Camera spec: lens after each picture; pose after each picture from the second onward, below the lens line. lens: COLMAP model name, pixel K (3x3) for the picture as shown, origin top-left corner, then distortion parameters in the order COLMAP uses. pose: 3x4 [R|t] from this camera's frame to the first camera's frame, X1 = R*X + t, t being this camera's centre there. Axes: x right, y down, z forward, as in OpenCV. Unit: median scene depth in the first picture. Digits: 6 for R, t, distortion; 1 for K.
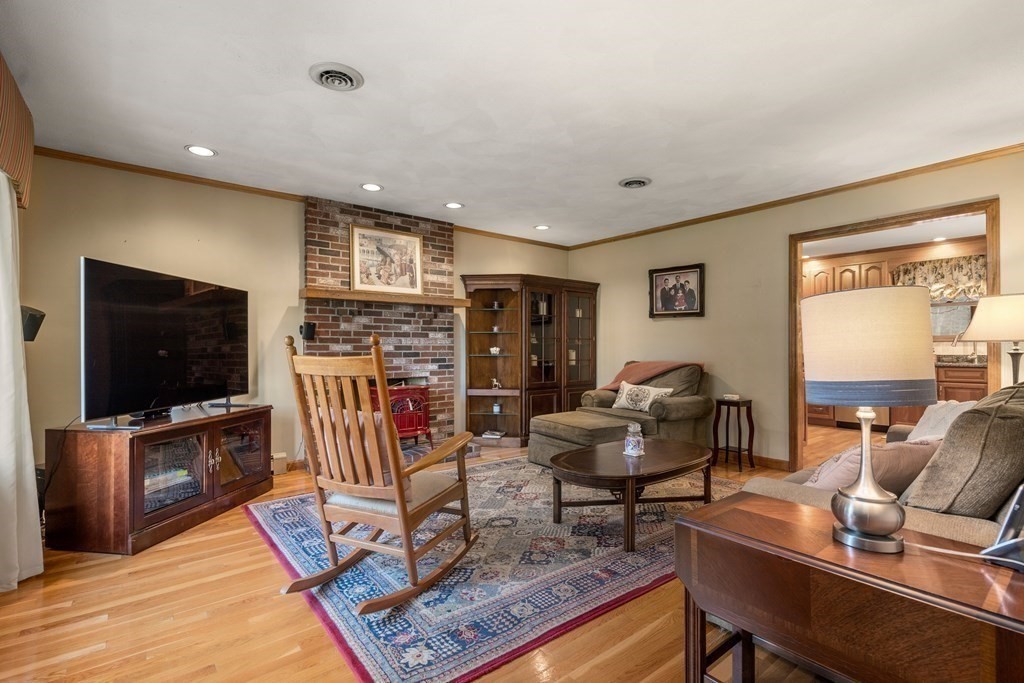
lens RADIAL K [[467.1, 0, 510.9], [0, 467.1, 343.4], [0, 0, 1]] dist [0.002180, -0.001762]
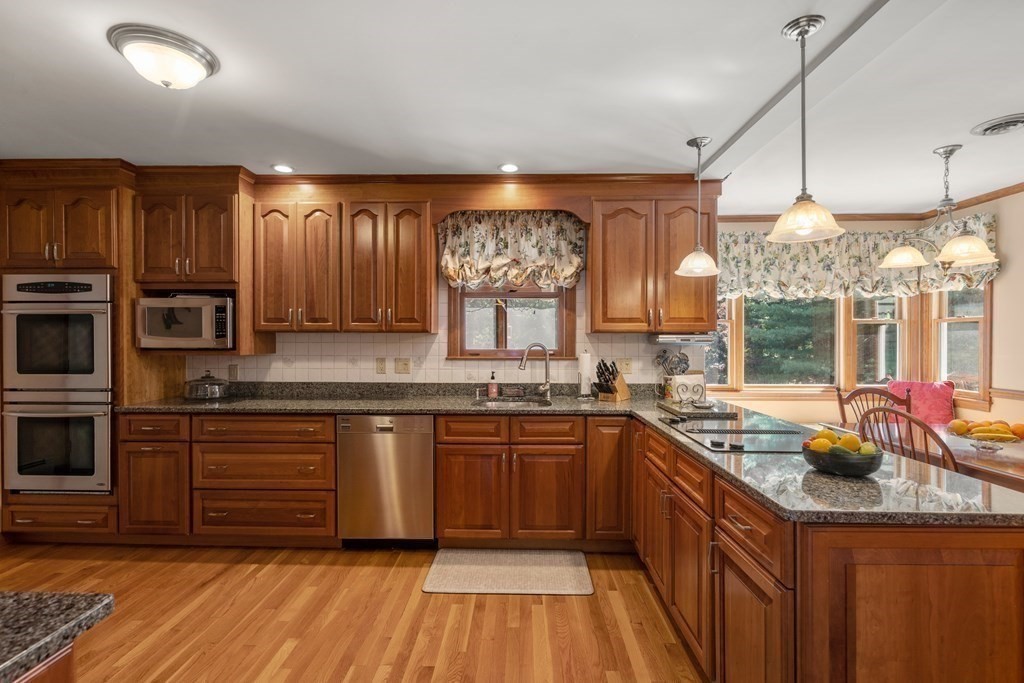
lens RADIAL K [[467.1, 0, 505.3], [0, 467.1, 343.3], [0, 0, 1]] dist [0.002180, -0.001762]
pose [[0.635074, -0.007832, 0.772411, 0.680950], [-0.006273, 0.999863, 0.015296, -0.046413], [-0.772425, -0.014559, 0.634939, 0.897787]]
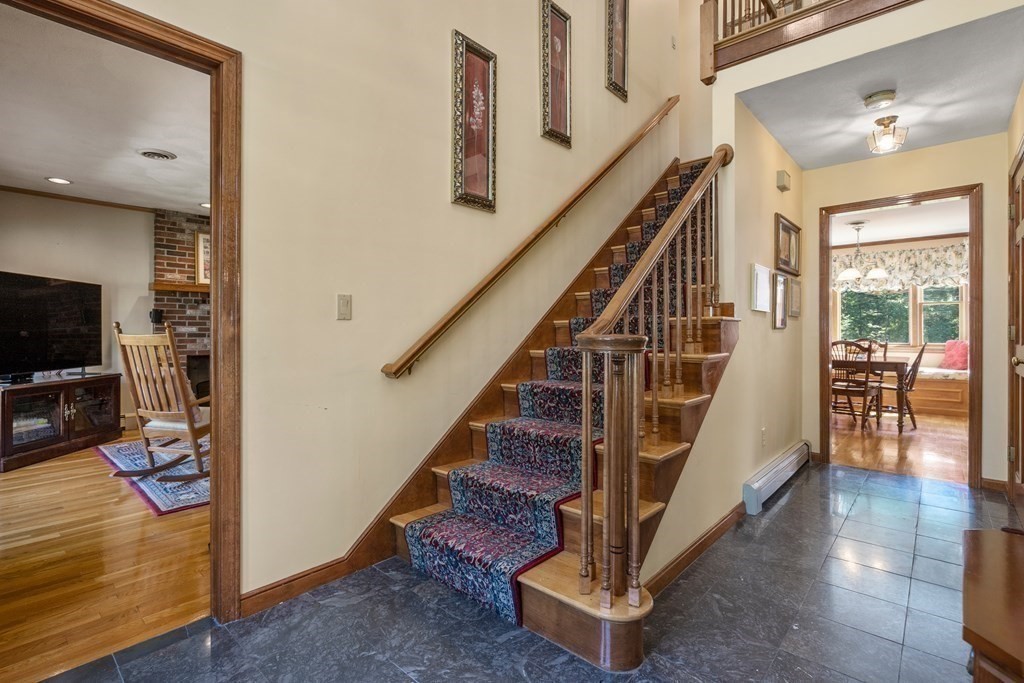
lens RADIAL K [[467.1, 0, 498.7], [0, 467.1, 327.9], [0, 0, 1]] dist [0.002180, -0.001762]
pose [[0.987512, 0.002380, 0.157526, 0.265282], [-0.003275, 0.999980, 0.005422, -0.004093], [-0.157510, -0.005870, 0.987500, -0.372511]]
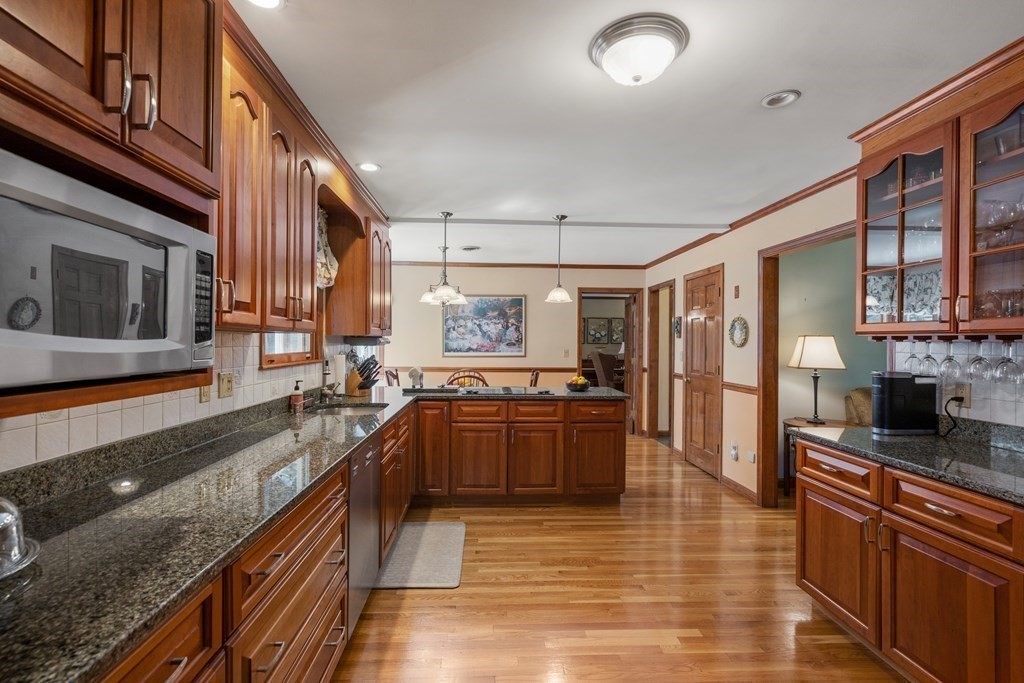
lens RADIAL K [[467.1, 0, 503.5], [0, 467.1, 340.7], [0, 0, 1]] dist [0.002180, -0.001762]
pose [[-0.826773, 0.001183, 0.562534, 0.681059], [-0.008664, 0.999852, -0.014836, -0.034030], [-0.562469, -0.017140, -0.826641, 1.795285]]
